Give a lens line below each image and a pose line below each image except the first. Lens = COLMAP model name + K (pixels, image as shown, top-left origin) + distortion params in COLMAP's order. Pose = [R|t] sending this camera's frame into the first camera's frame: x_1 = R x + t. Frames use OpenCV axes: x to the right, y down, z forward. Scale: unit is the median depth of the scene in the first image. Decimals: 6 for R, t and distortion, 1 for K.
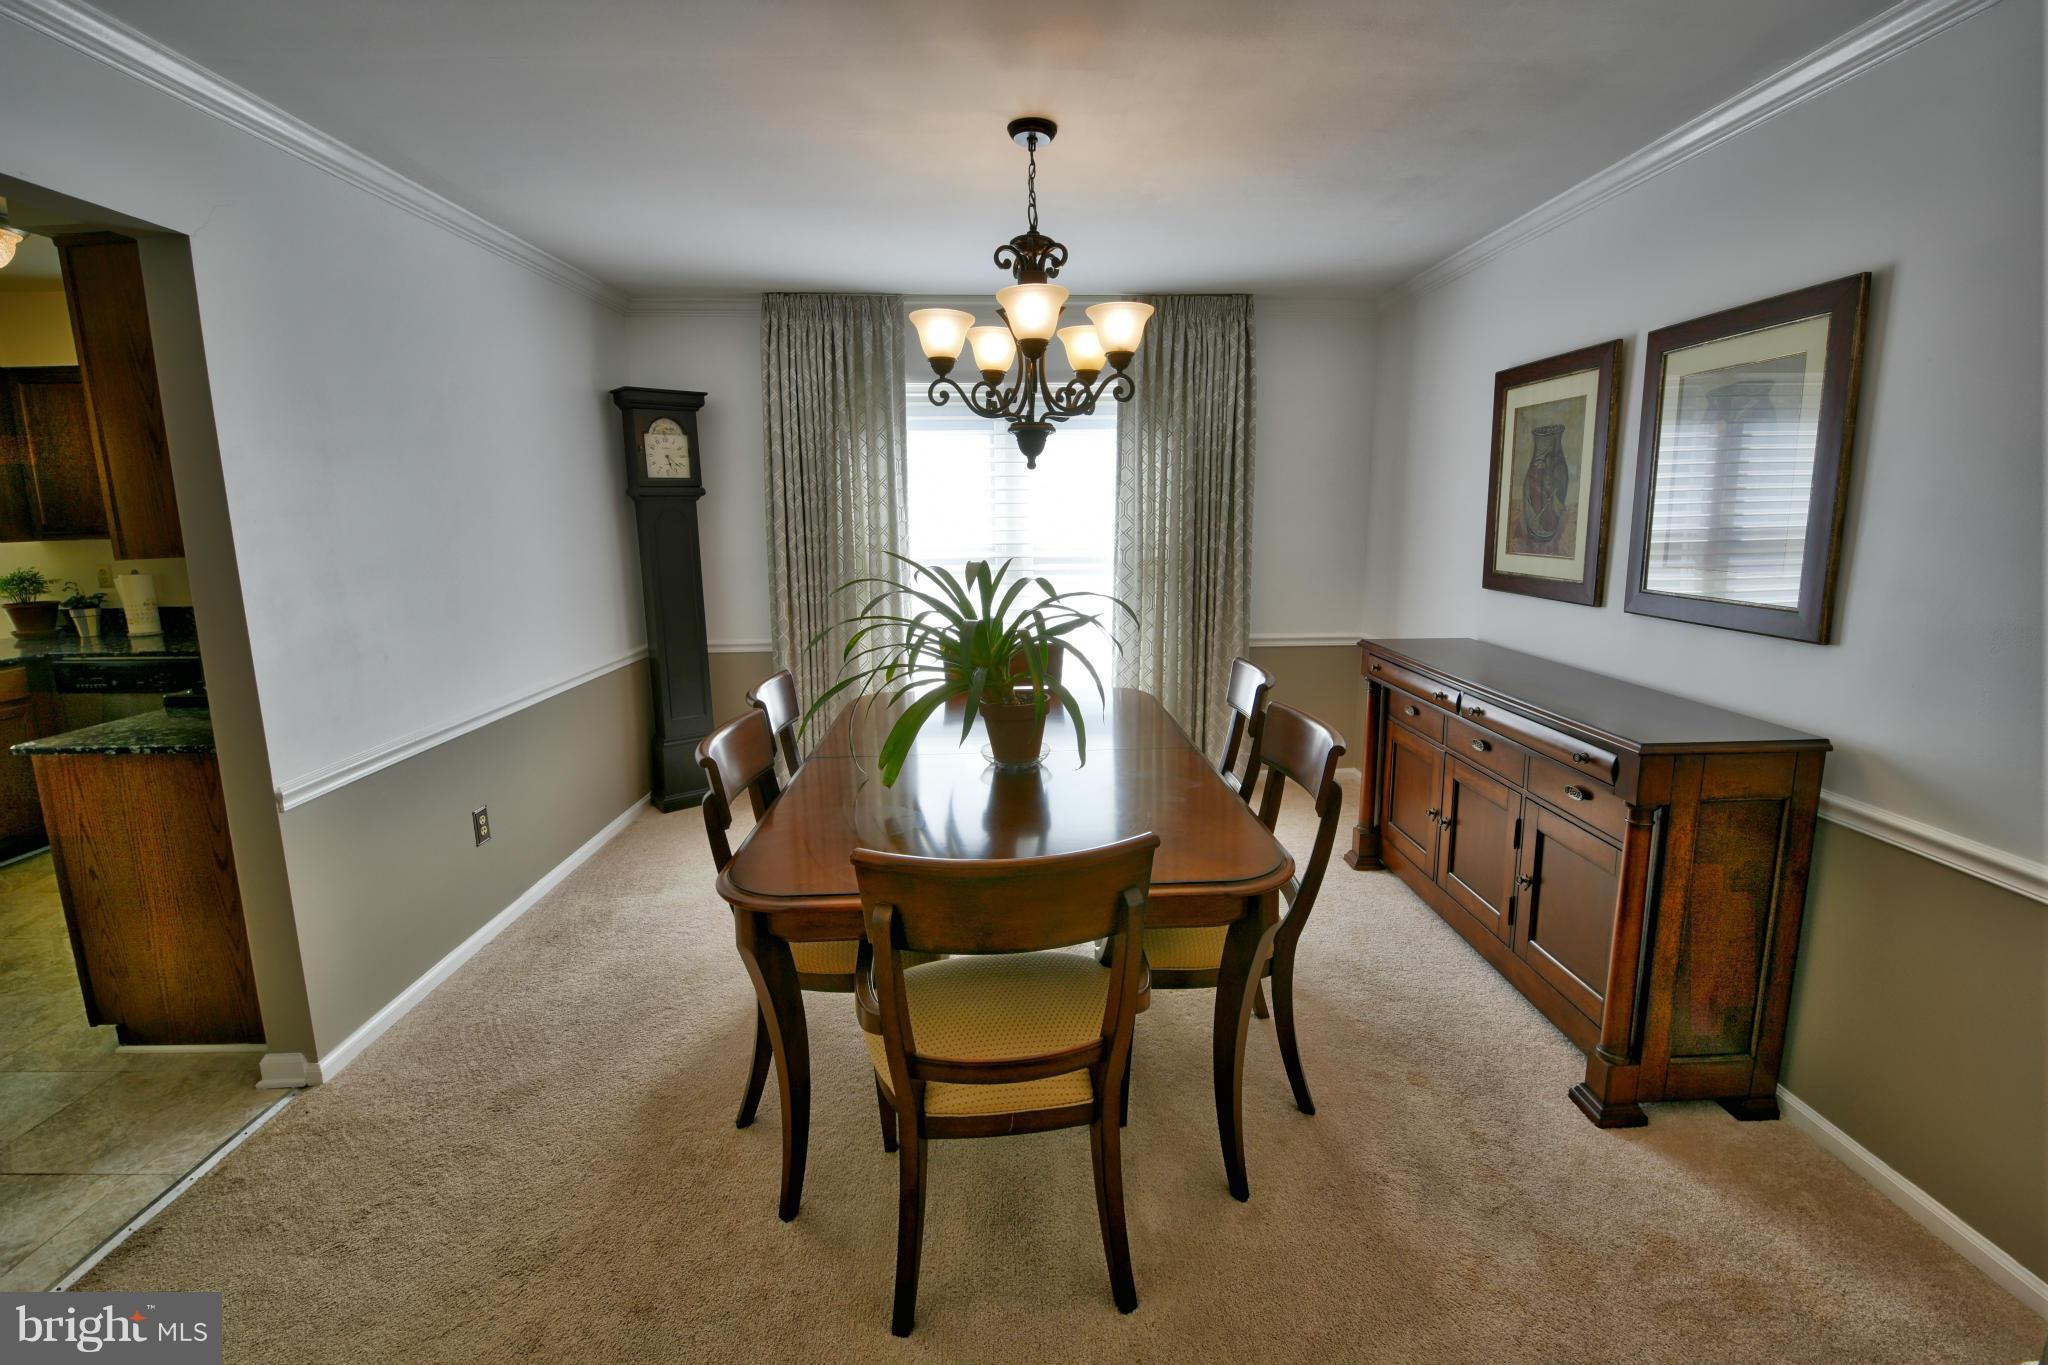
lens RADIAL K [[905.4, 0, 1048.7], [0, 905.4, 674.4], [0, 0, 1]] dist [0.001670, -0.013397]
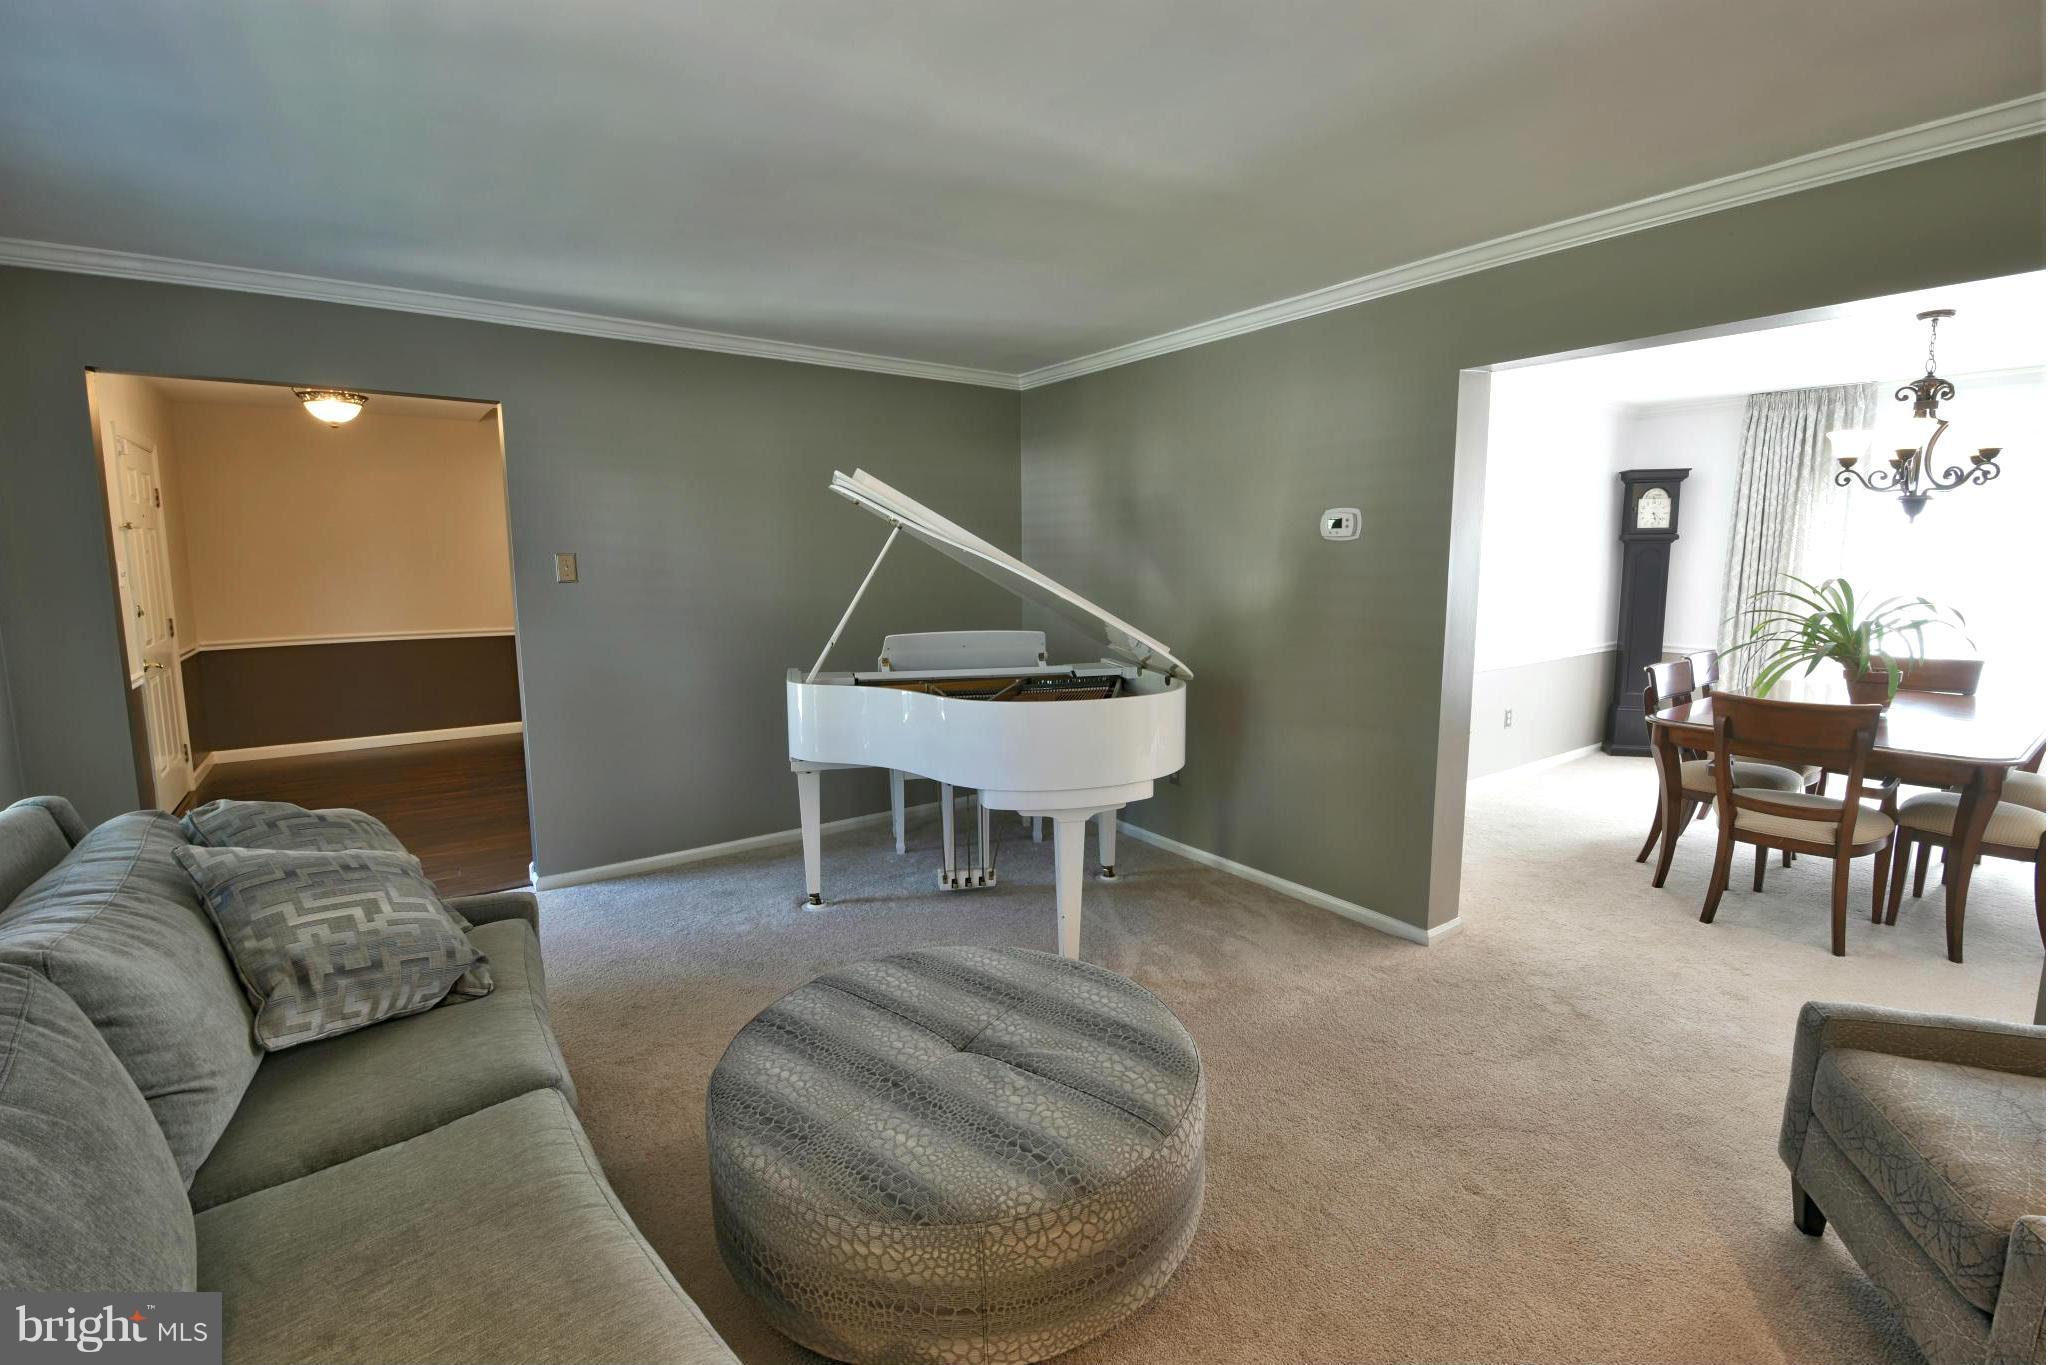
lens RADIAL K [[905.4, 0, 1048.7], [0, 905.4, 674.4], [0, 0, 1]] dist [0.001670, -0.013397]
pose [[0.566064, 0.114004, -0.816440, 0.254447], [-0.149546, 0.988160, 0.034297, 0.116442], [0.810683, 0.102681, 0.576411, -0.626826]]
